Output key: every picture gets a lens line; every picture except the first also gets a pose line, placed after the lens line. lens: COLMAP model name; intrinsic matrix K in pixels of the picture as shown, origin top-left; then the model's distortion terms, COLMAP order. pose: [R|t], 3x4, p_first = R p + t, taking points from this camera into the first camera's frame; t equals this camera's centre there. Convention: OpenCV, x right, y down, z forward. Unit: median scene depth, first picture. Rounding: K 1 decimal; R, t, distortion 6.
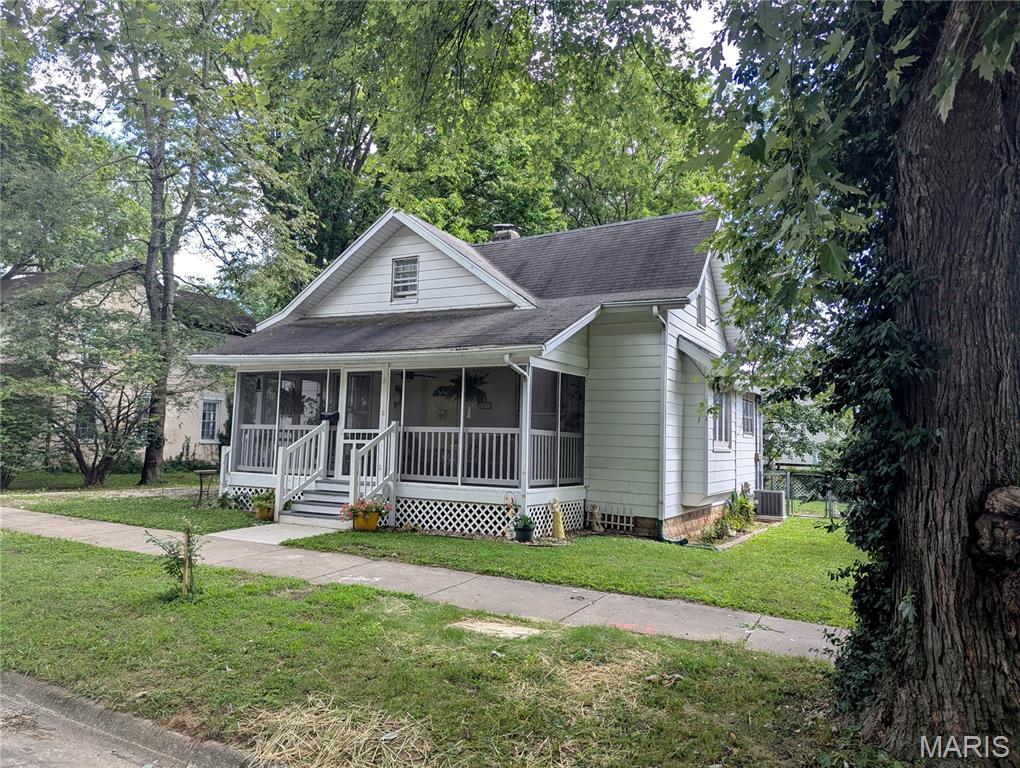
lens RADIAL K [[710.5, 0, 510.0], [0, 710.5, 384.0], [0, 0, 1]] dist [0.063511, -0.055172]
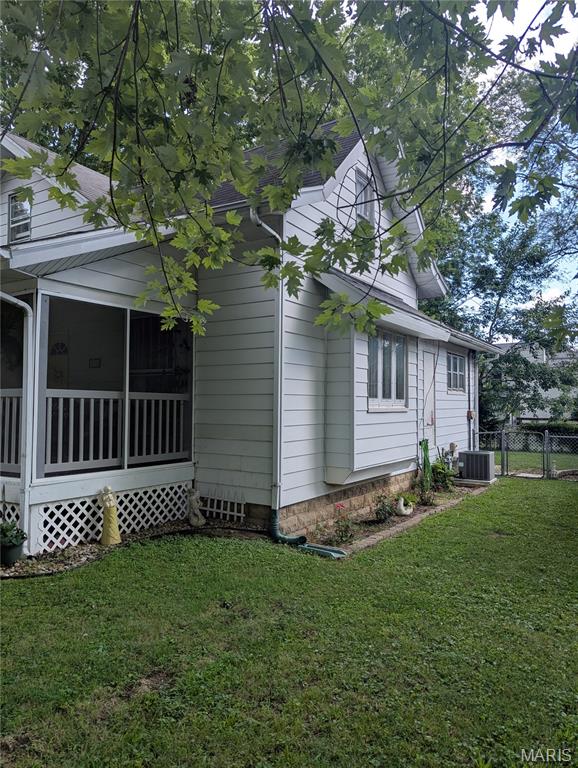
lens RADIAL K [[535.0, 0, 289.0], [0, 535.0, 384.0], [0, 0, 1]] dist [0.063511, -0.055172]
pose [[0.996598, -0.034856, -0.074676, 0.254327], [0.037700, 0.998603, 0.037023, 0.040872], [0.073281, -0.039712, 0.996520, 0.432148]]
